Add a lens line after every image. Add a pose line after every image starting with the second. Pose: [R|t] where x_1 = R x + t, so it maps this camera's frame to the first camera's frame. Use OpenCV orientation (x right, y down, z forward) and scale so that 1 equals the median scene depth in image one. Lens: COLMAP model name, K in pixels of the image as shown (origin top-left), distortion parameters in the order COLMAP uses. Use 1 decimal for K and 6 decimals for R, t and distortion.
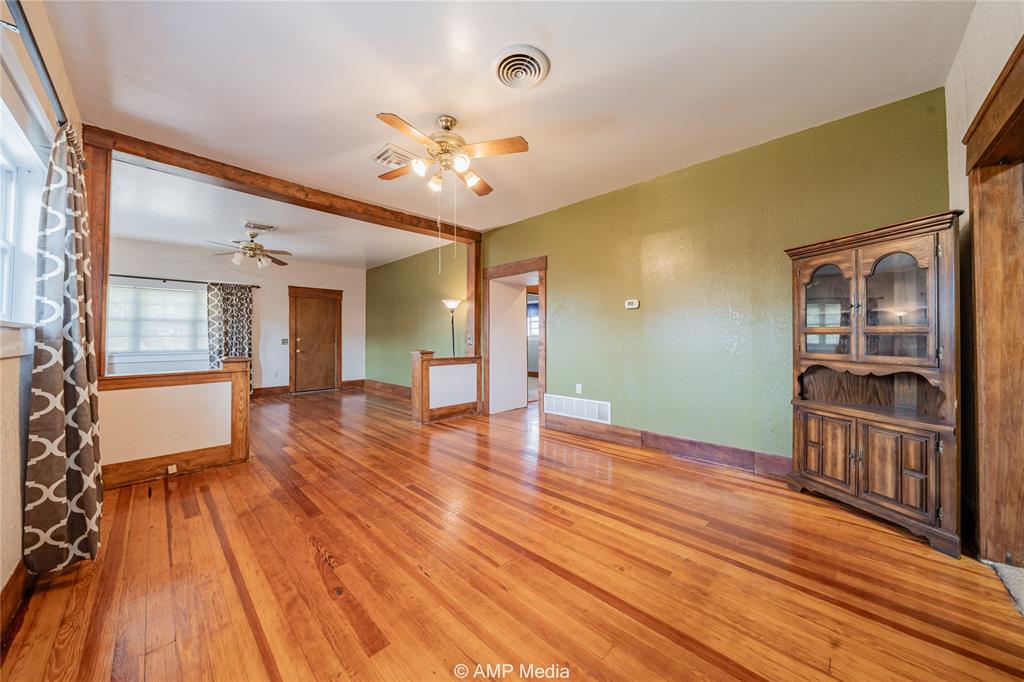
lens RADIAL K [[354.4, 0, 510.4], [0, 354.4, 335.6], [0, 0, 1]] dist [-0.002767, -0.000169]
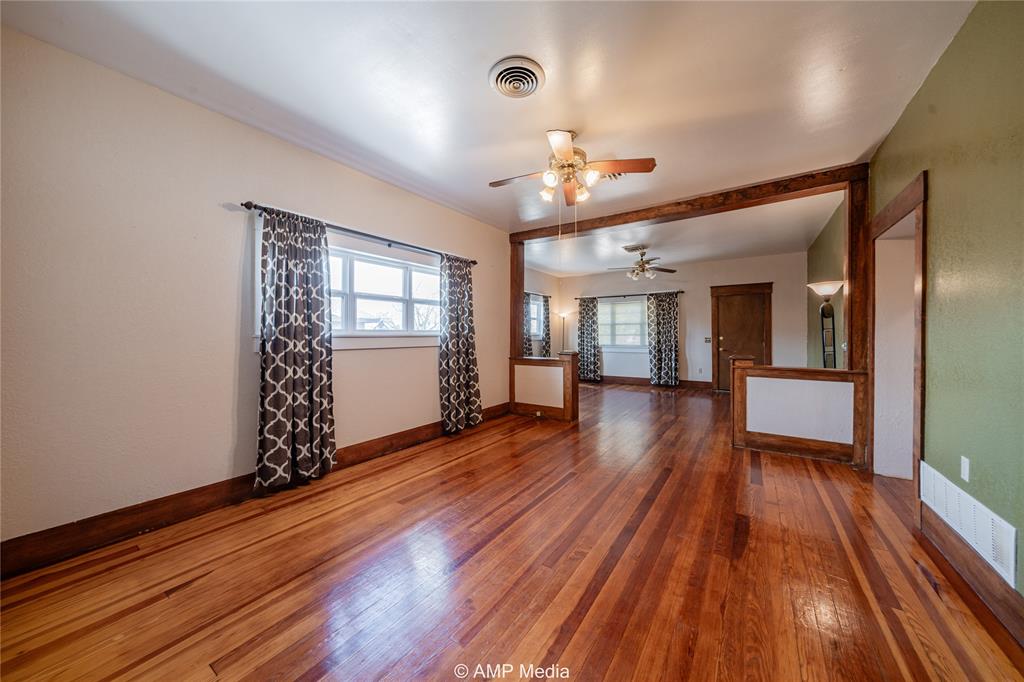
lens RADIAL K [[354.4, 0, 510.1], [0, 354.4, 339.6], [0, 0, 1]] dist [-0.002767, -0.000169]
pose [[0.168165, 0.018374, -0.985588, 0.424669], [0.007562, 0.999773, 0.019929, -0.013511], [0.985730, -0.010805, 0.167988, 0.331393]]
